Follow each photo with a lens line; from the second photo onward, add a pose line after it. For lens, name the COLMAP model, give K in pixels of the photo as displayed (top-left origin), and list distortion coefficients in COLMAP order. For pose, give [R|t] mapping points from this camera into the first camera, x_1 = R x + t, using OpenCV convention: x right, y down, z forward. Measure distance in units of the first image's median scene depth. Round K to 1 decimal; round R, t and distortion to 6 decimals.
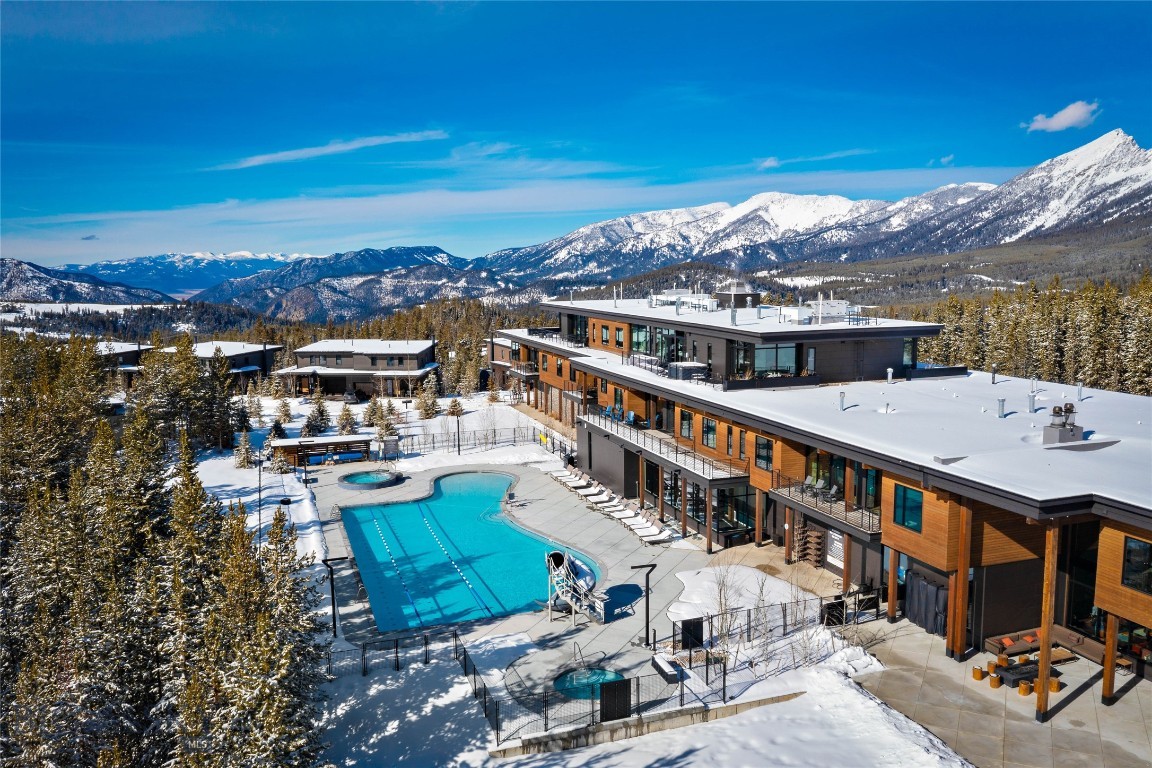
lens RADIAL K [[902.1, 0, 576.0], [0, 902.1, 384.0], [0, 0, 1]] dist [-0.013228, -0.003730]
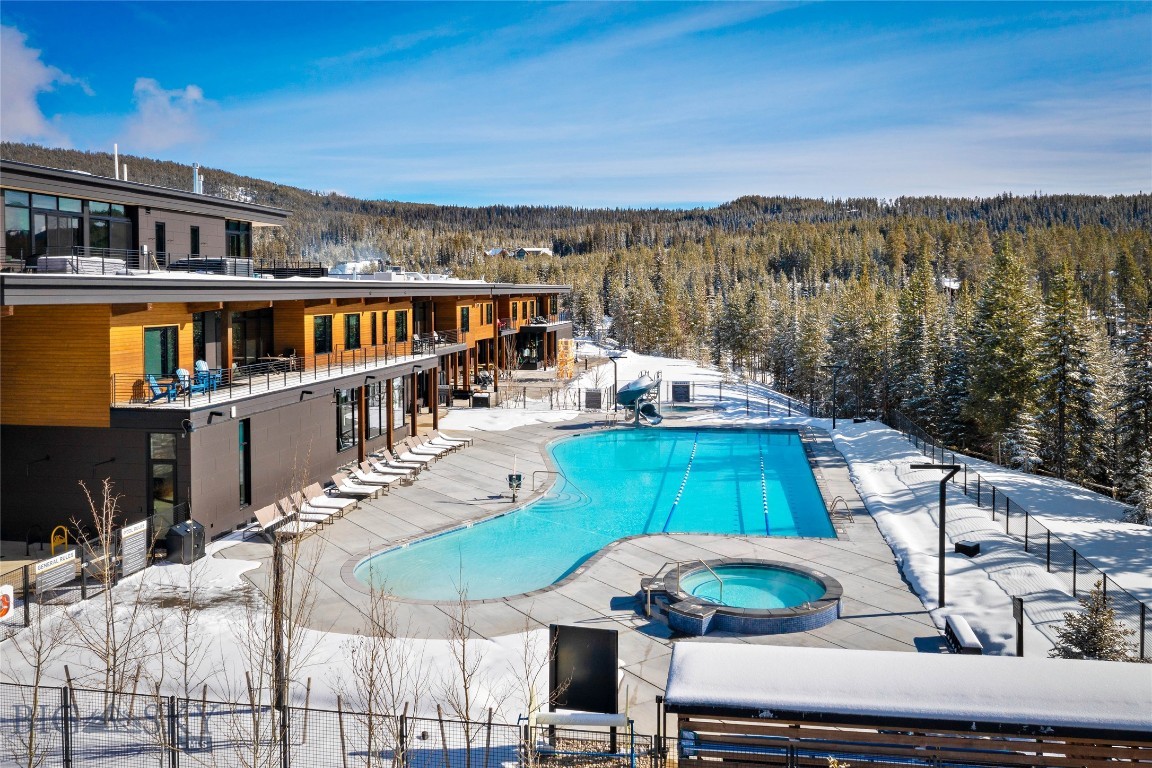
lens RADIAL K [[902.1, 0, 576.0], [0, 902.1, 384.0], [0, 0, 1]] dist [-0.013228, -0.003730]
pose [[-0.872703, -0.035788, 0.486937, -0.473615], [0.078893, 0.973869, 0.212969, -0.063568], [-0.481835, 0.224275, -0.847075, 1.765549]]
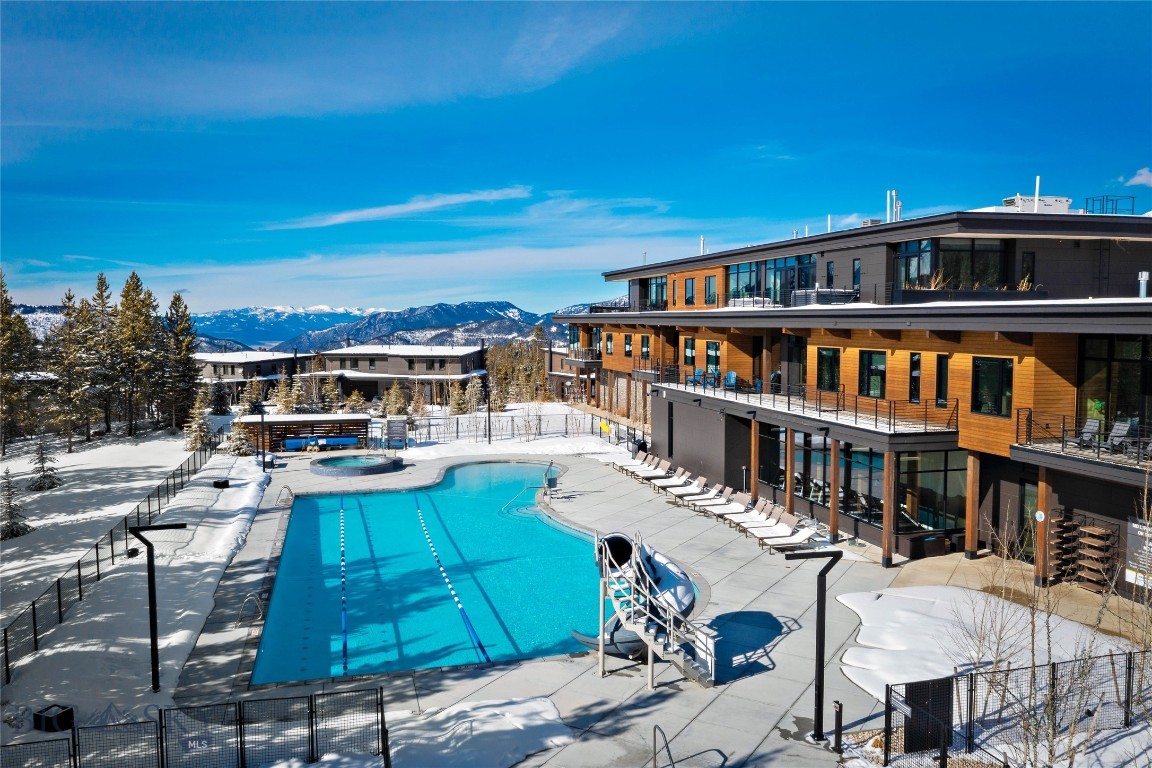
lens RADIAL K [[902.1, 0, 576.0], [0, 902.1, 384.0], [0, 0, 1]] dist [-0.013228, -0.003730]
pose [[0.997022, 0.013231, -0.075980, -0.006334], [-0.017885, 0.997984, -0.060901, 0.111950], [0.075021, 0.062078, 0.995248, 0.416023]]
